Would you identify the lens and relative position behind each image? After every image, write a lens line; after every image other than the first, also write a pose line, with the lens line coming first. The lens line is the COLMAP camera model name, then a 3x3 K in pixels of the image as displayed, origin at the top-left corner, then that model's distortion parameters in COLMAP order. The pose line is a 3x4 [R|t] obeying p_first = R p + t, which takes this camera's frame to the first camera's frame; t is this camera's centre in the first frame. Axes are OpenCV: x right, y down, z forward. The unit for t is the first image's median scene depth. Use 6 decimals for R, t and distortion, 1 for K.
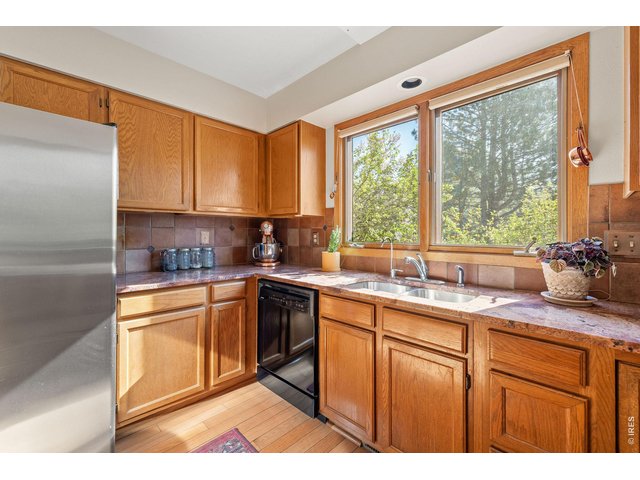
lens RADIAL K [[272.7, 0, 321.9], [0, 272.7, 234.8], [0, 0, 1]] dist [0.003415, 0.000013]
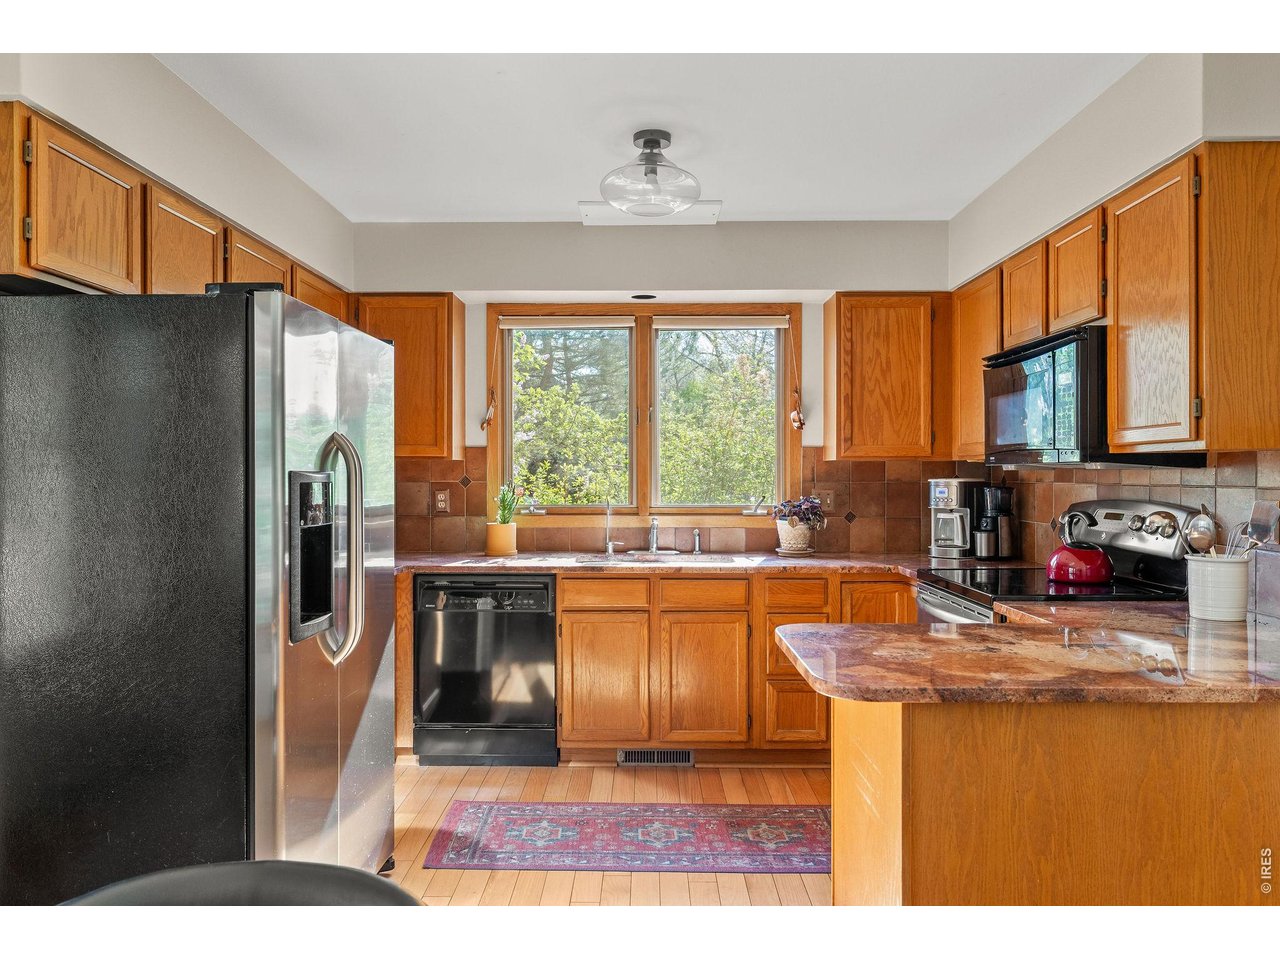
lens RADIAL K [[900.8, 0, 633.8], [0, 900.8, 474.1], [0, 0, 1]] dist [-0.006087, 0.002519]
pose [[0.715745, -0.004149, 0.698349, -1.541955], [0.002725, 0.999991, 0.003149, -0.068001], [-0.698356, -0.000351, 0.715750, -0.837217]]
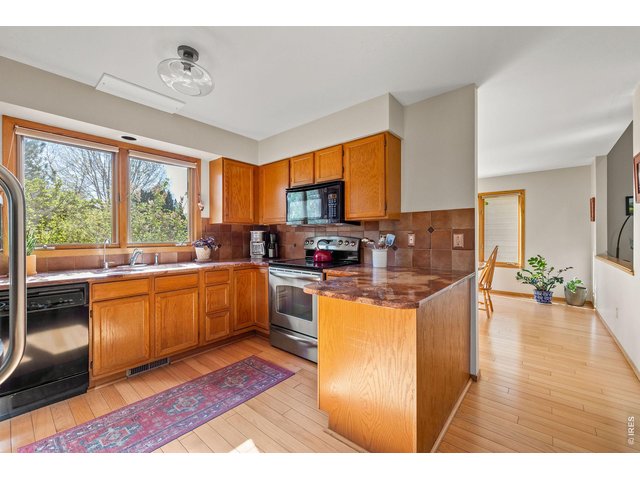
lens RADIAL K [[272.7, 0, 322.7], [0, 272.7, 236.1], [0, 0, 1]] dist [0.003415, 0.000013]
pose [[-0.088455, -0.003316, 0.996075, -1.367963], [0.002042, 0.999992, 0.003510, -0.008039], [-0.996078, 0.002345, -0.088447, 0.057719]]
